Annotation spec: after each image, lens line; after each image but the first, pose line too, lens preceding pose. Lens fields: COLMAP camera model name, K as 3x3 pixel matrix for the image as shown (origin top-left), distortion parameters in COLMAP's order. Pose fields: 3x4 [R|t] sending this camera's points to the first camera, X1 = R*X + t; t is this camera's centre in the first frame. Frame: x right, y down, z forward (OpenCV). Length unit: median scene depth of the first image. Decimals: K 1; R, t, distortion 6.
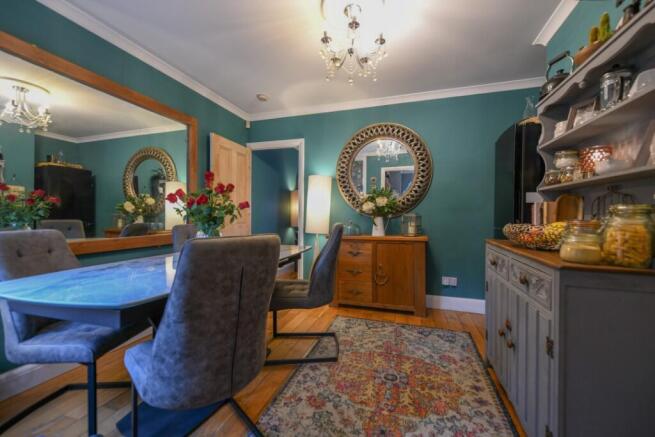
lens RADIAL K [[256.3, 0, 330.5], [0, 256.3, 215.3], [0, 0, 1]] dist [0.009683, -0.002015]
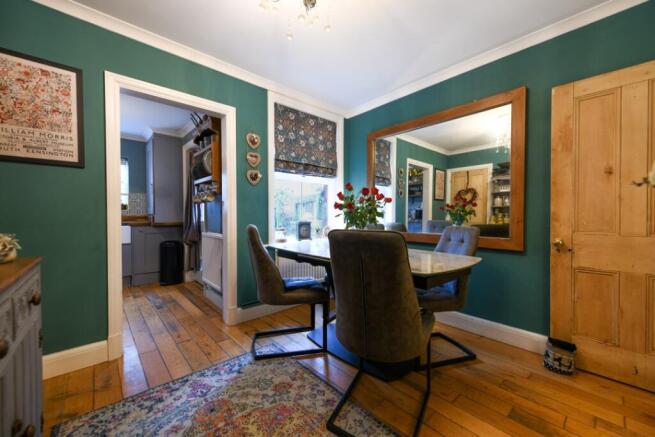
lens RADIAL K [[256.3, 0, 330.1], [0, 256.3, 218.8], [0, 0, 1]] dist [0.009683, -0.002015]
pose [[-0.502082, 0.010271, -0.864759, 0.401702], [-0.001049, 0.999922, 0.012486, -0.002600], [0.864819, 0.007176, -0.502032, 0.884952]]
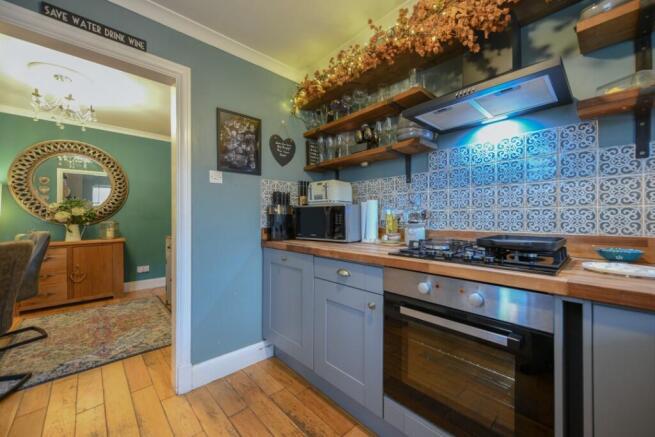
lens RADIAL K [[256.3, 0, 328.5], [0, 256.3, 217.9], [0, 0, 1]] dist [0.009683, -0.002015]
pose [[0.490634, -0.008397, 0.871325, -0.270504], [0.005082, 0.999964, 0.006775, -0.026653], [-0.871351, 0.001104, 0.490659, -0.584403]]
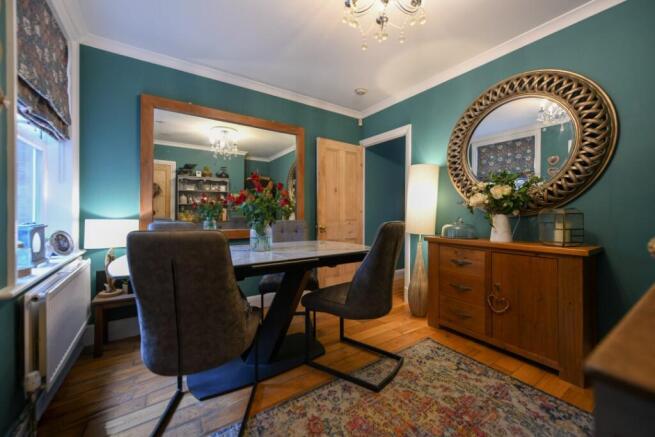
lens RADIAL K [[256.3, 0, 328.8], [0, 256.3, 213.3], [0, 0, 1]] dist [0.009683, -0.002015]
pose [[0.784420, -0.001417, -0.620228, 0.267572], [0.002112, 0.999998, 0.000386, 0.002273], [0.620226, -0.001613, 0.784421, 0.178259]]
